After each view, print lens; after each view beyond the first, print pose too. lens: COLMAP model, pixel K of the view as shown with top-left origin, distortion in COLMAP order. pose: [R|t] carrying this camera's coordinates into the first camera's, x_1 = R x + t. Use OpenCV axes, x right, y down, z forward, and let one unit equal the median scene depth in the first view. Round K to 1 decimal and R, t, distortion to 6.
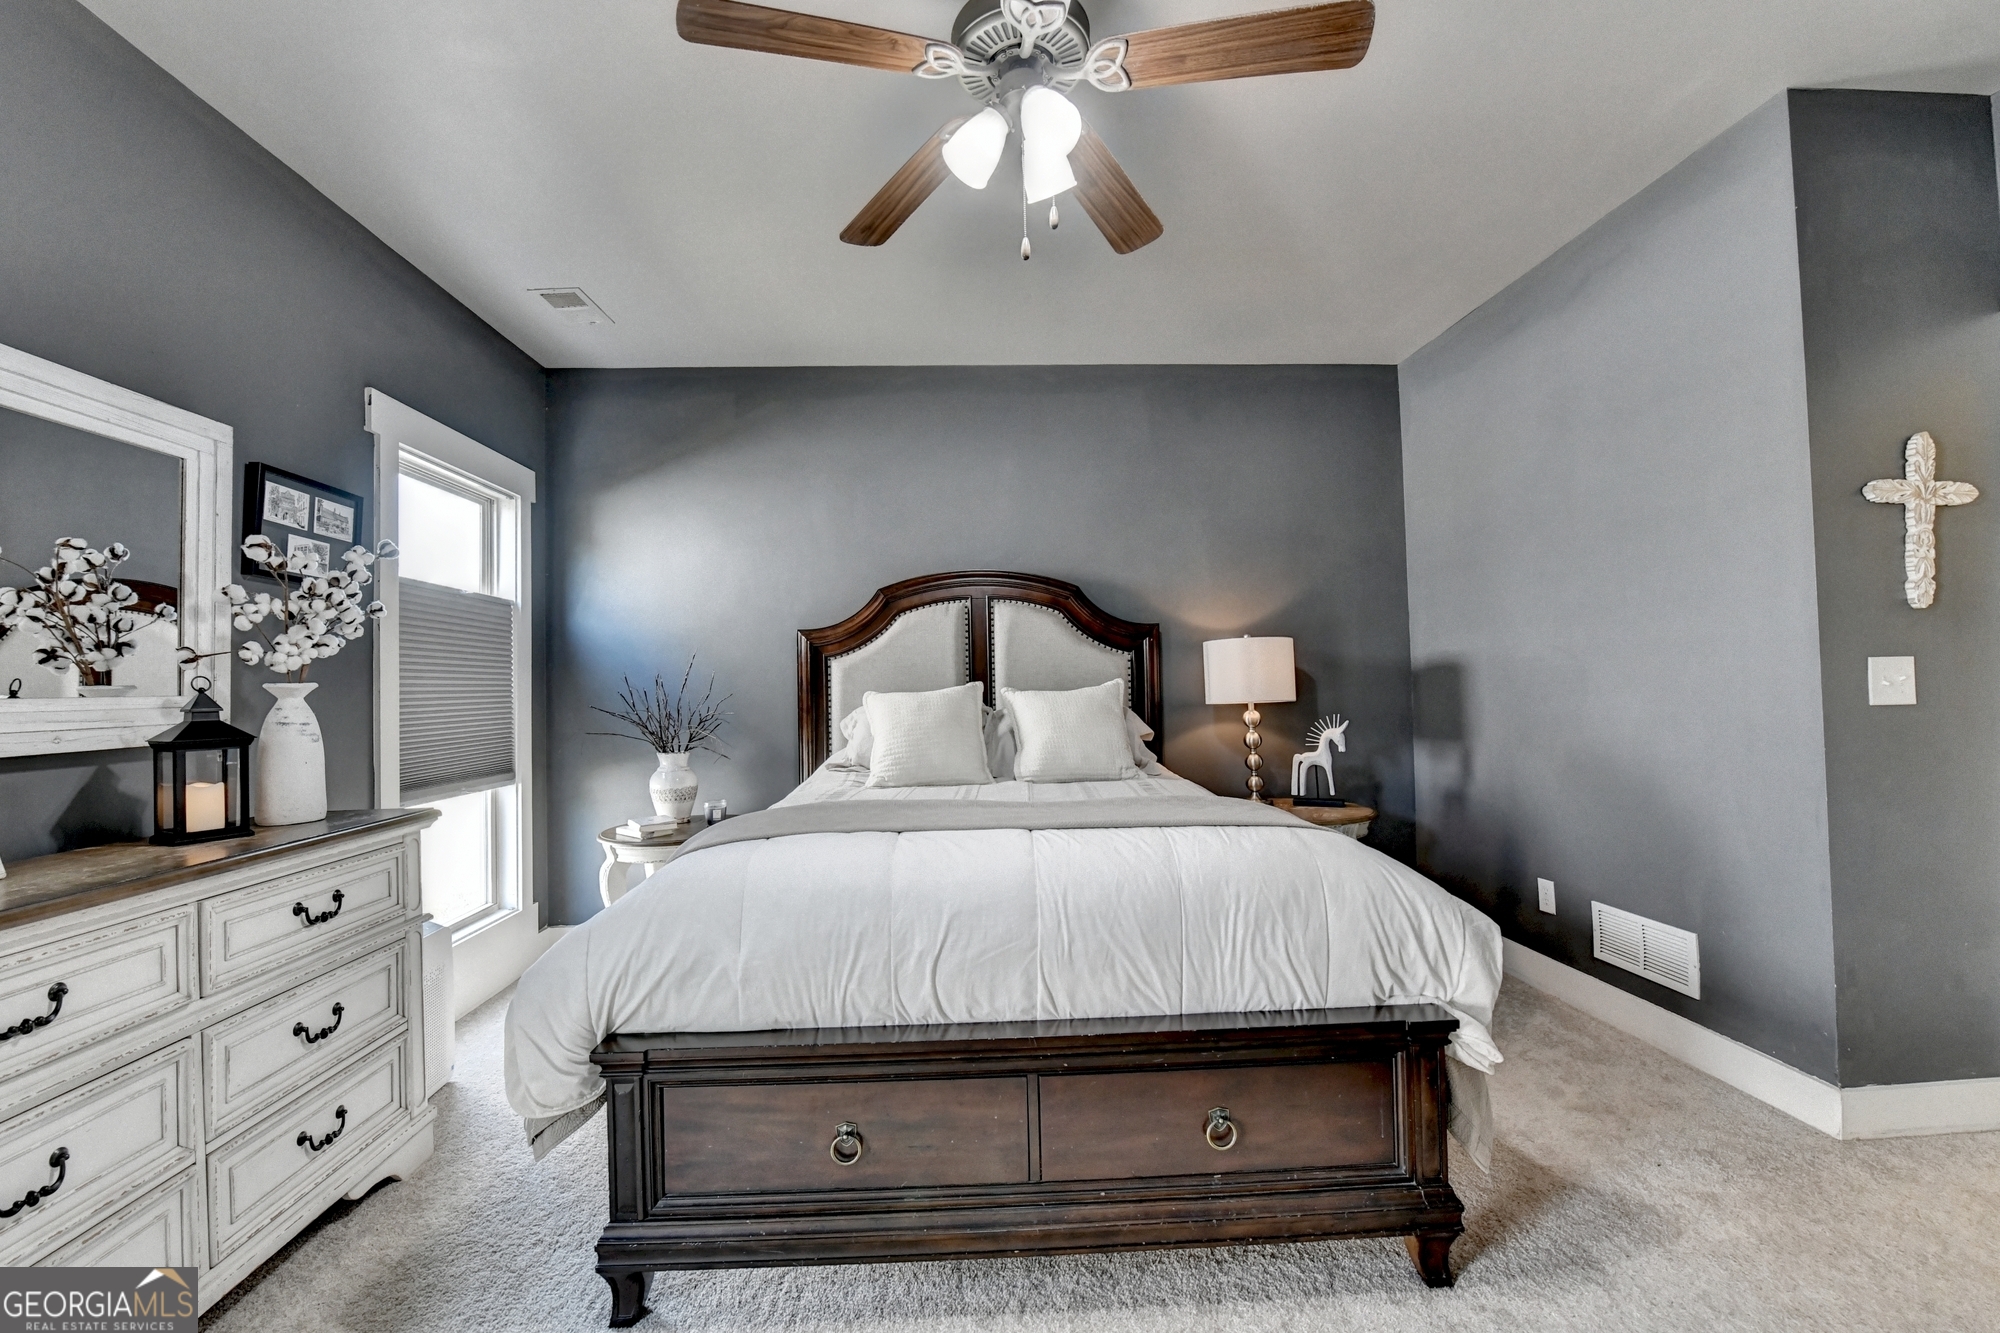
lens RADIAL K [[805.1, 0, 987.4], [0, 805.1, 669.9], [0, 0, 1]] dist [-0.016560, -0.001237]
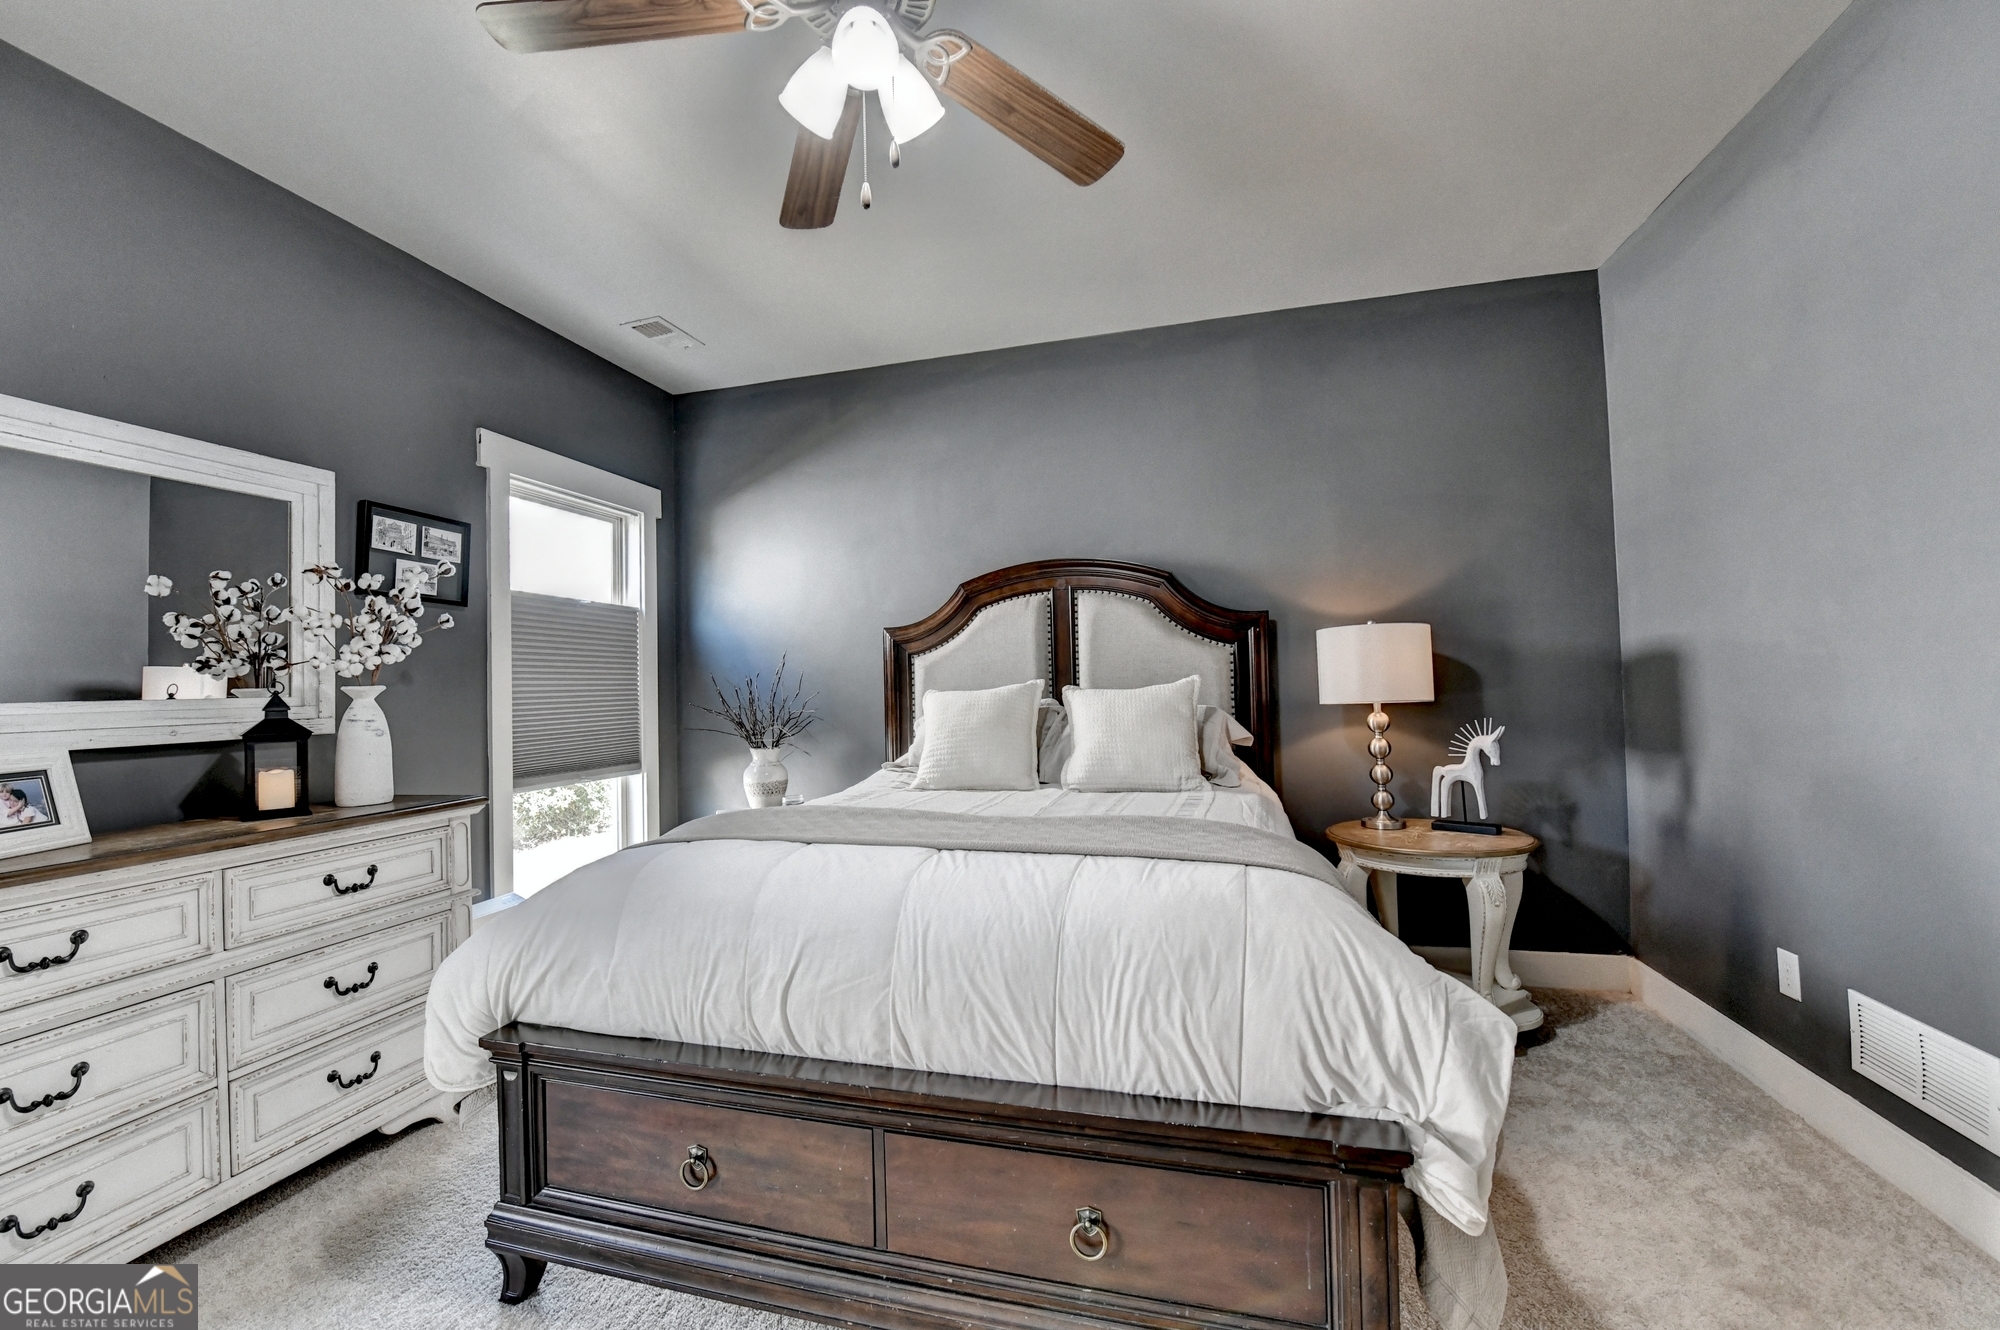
lens RADIAL K [[805.1, 0, 987.4], [0, 805.1, 668.4], [0, 0, 1]] dist [-0.016560, -0.001237]
pose [[0.951606, -0.008552, -0.307201, 0.324837], [0.010642, 0.999930, 0.005128, -0.005175], [0.307136, -0.008149, 0.951631, 0.144138]]
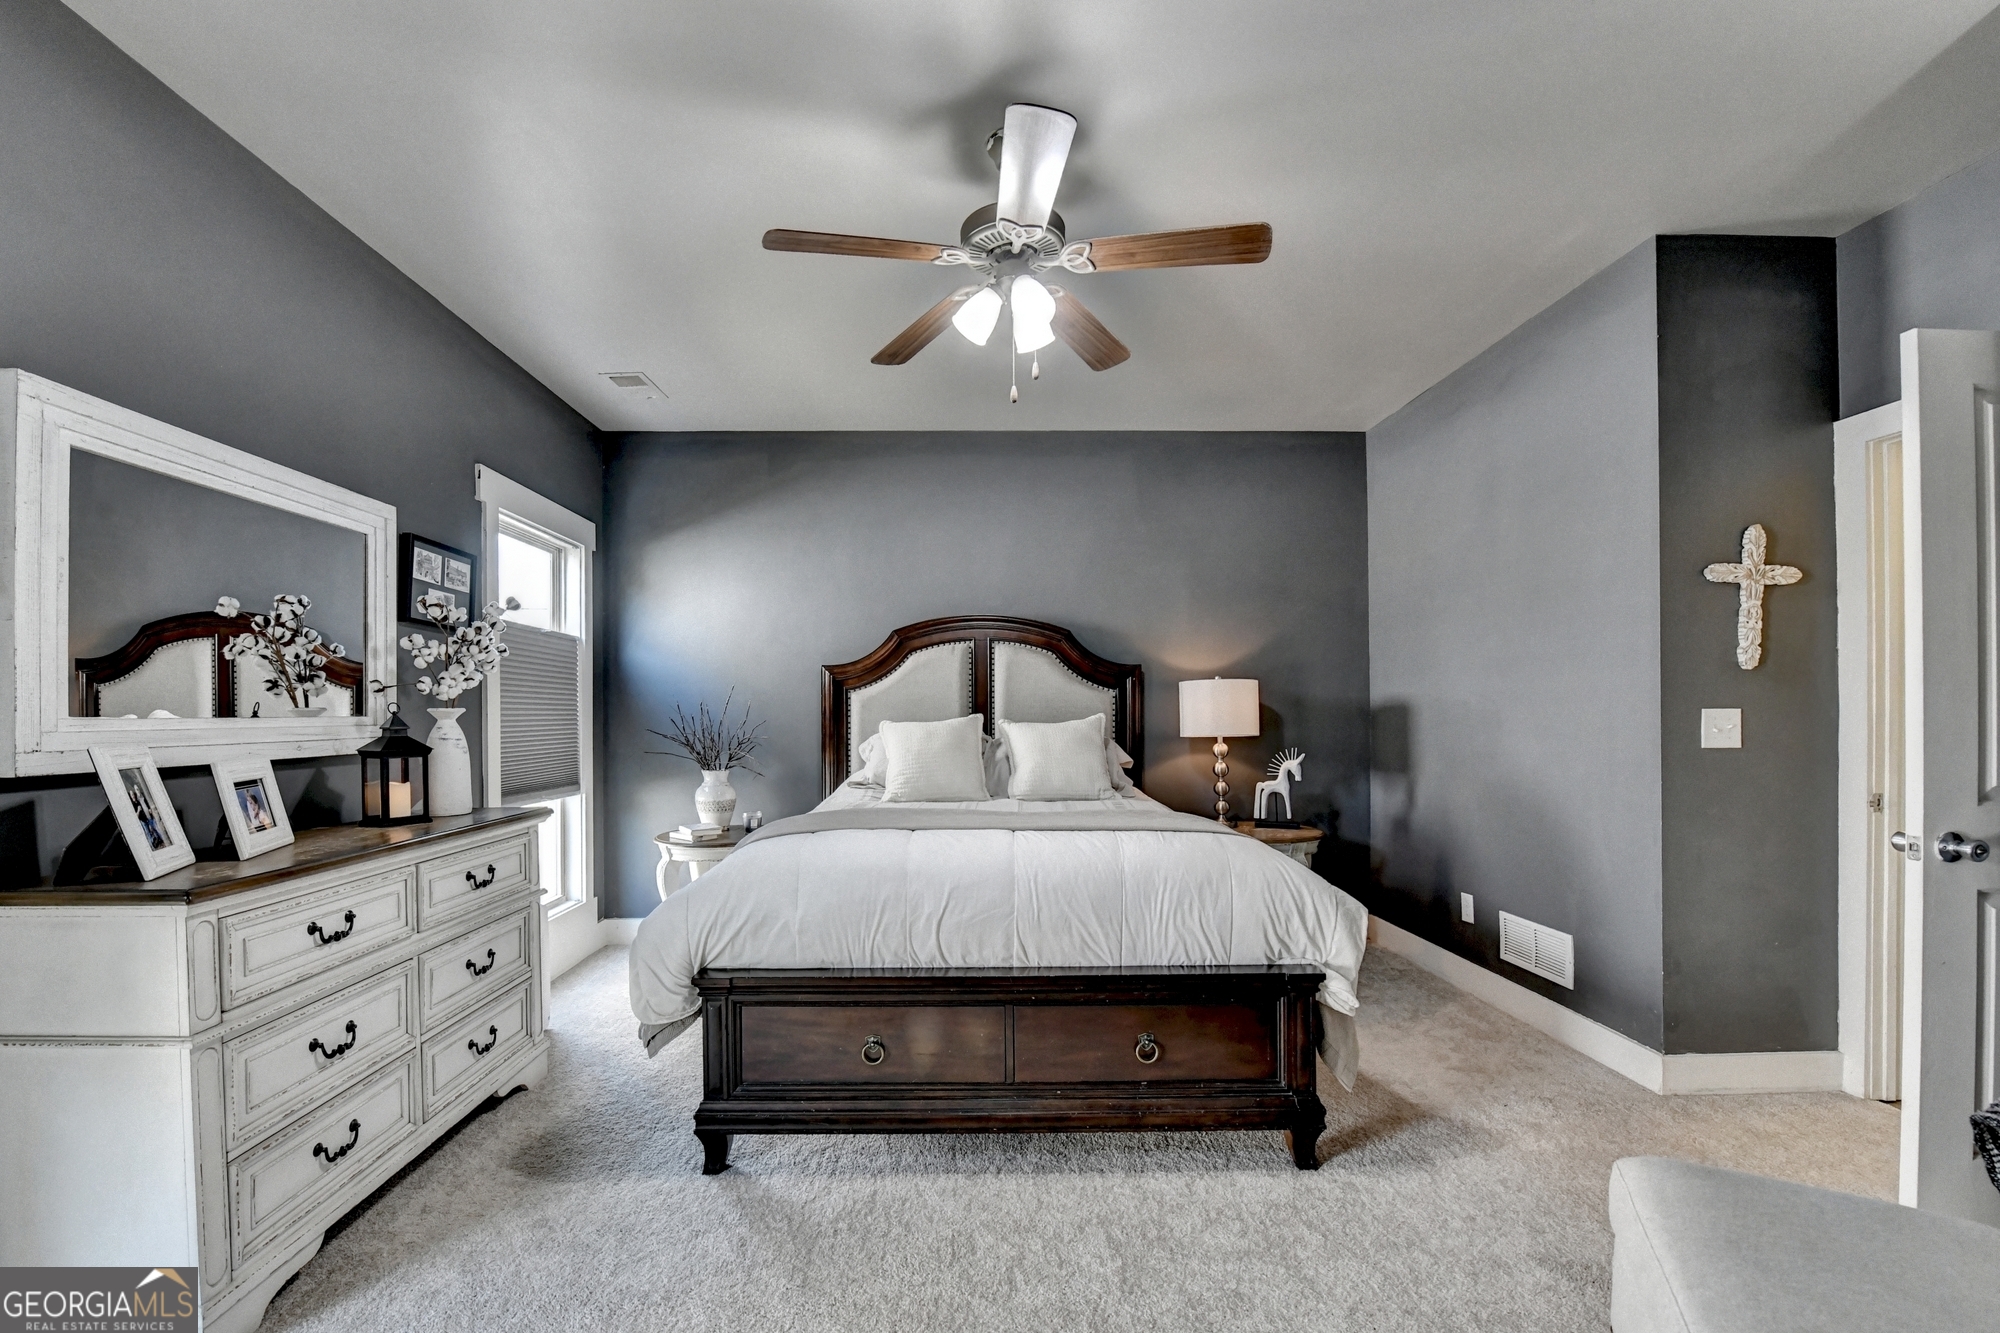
lens RADIAL K [[835.1, 0, 972.2], [0, 835.1, 721.0], [0, 0, 1]] dist [-0.014802, -0.000189]
pose [[0.999480, 0.017071, -0.027348, 0.017485], [-0.016302, 0.999473, 0.028085, -0.012774], [0.027813, -0.027625, 0.999231, -0.297339]]
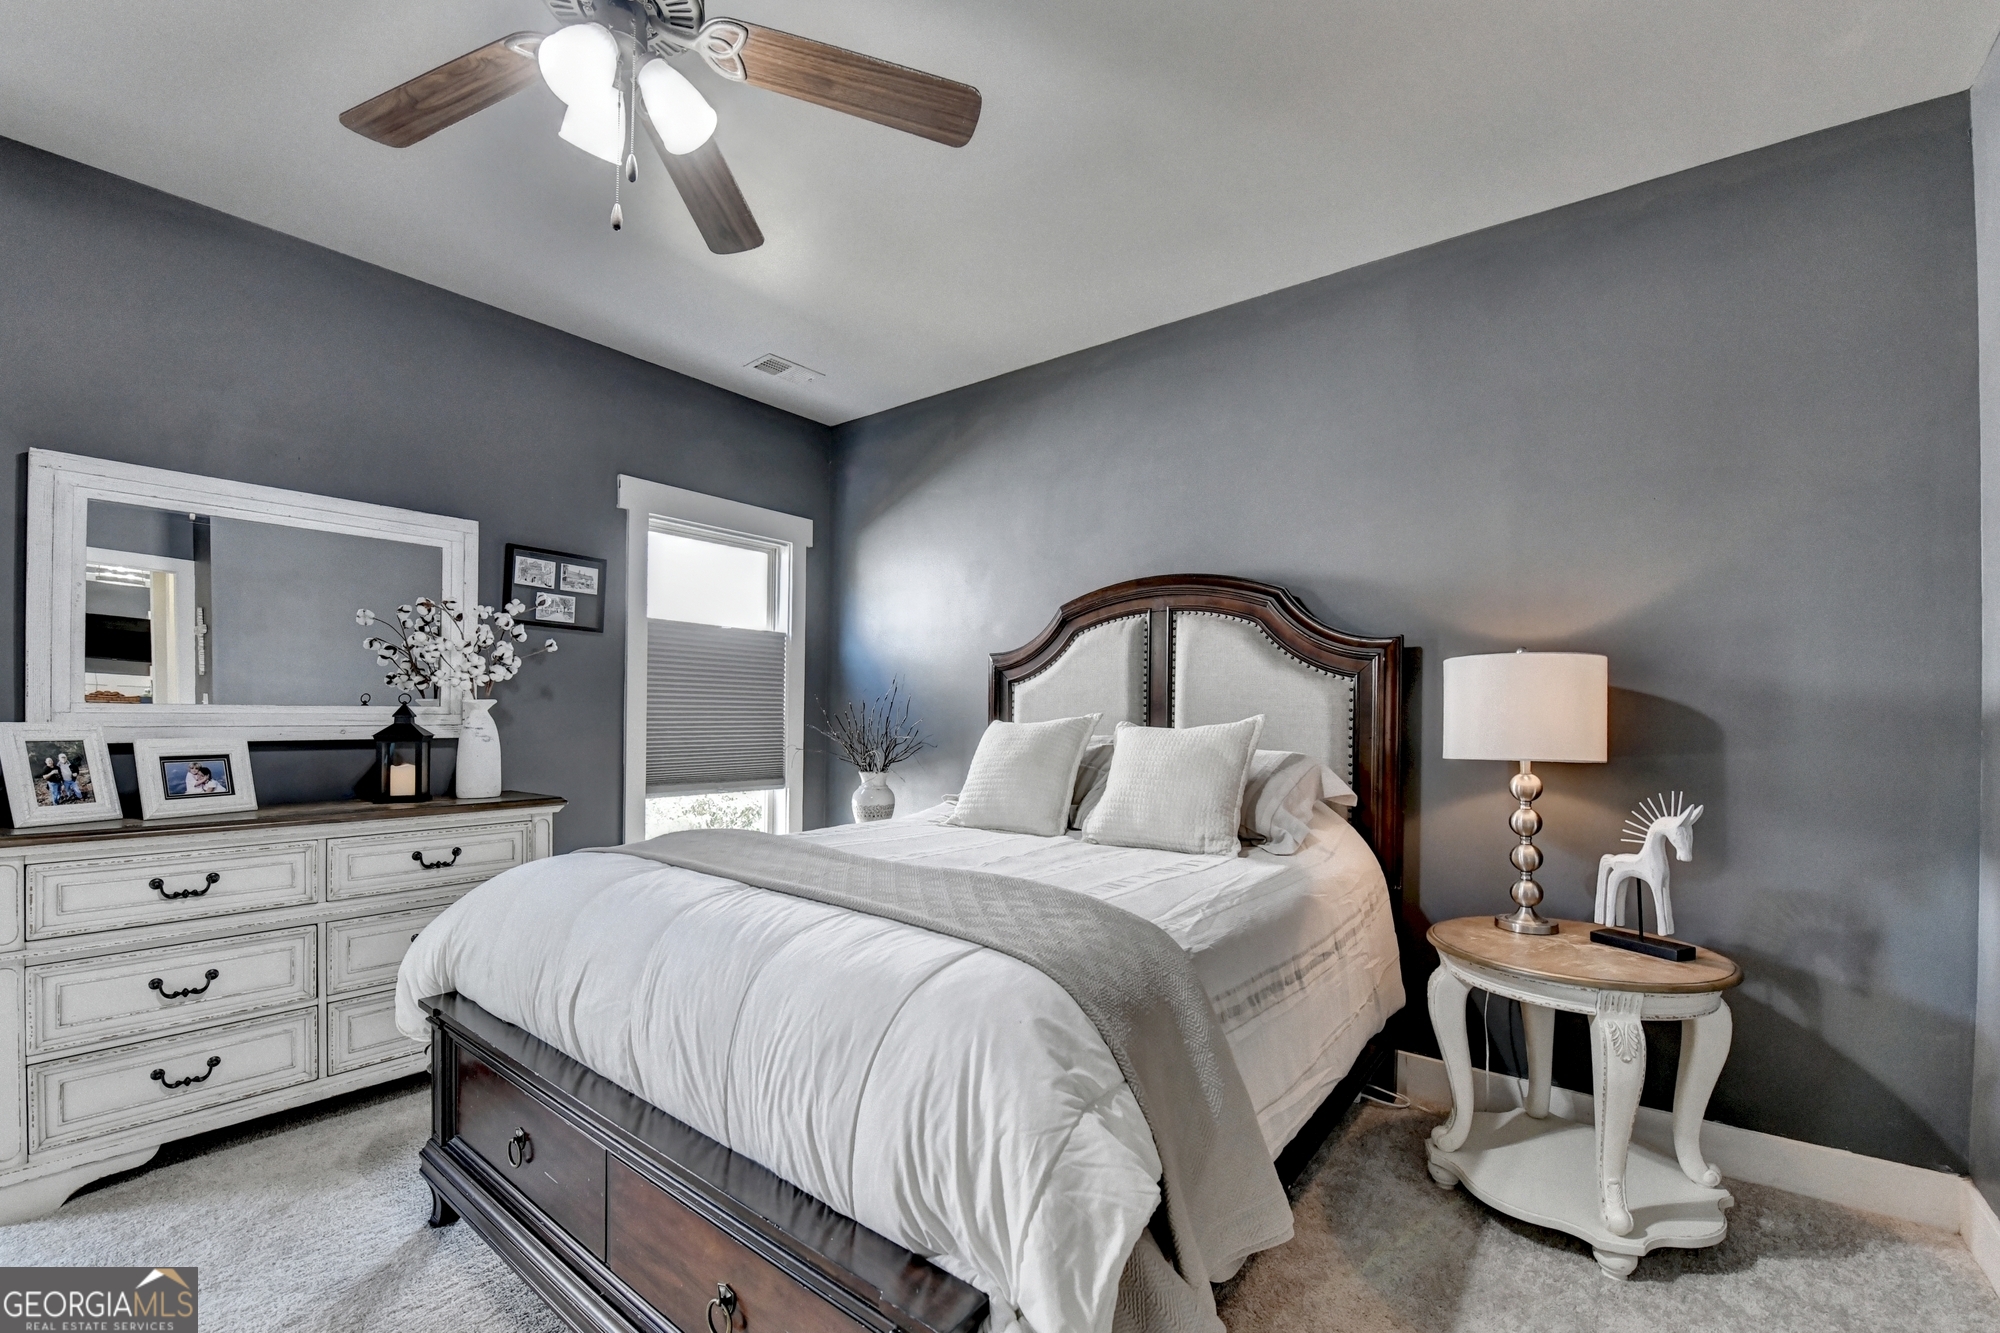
lens RADIAL K [[841.5, 0, 1003.1], [0, 841.5, 719.1], [0, 0, 1]] dist [-0.017655, -0.000572]
pose [[0.758721, 0.032942, -0.650583, 0.713929], [-0.013992, 0.999314, 0.034282, -0.011269], [0.651266, -0.016907, 0.758661, 0.425755]]
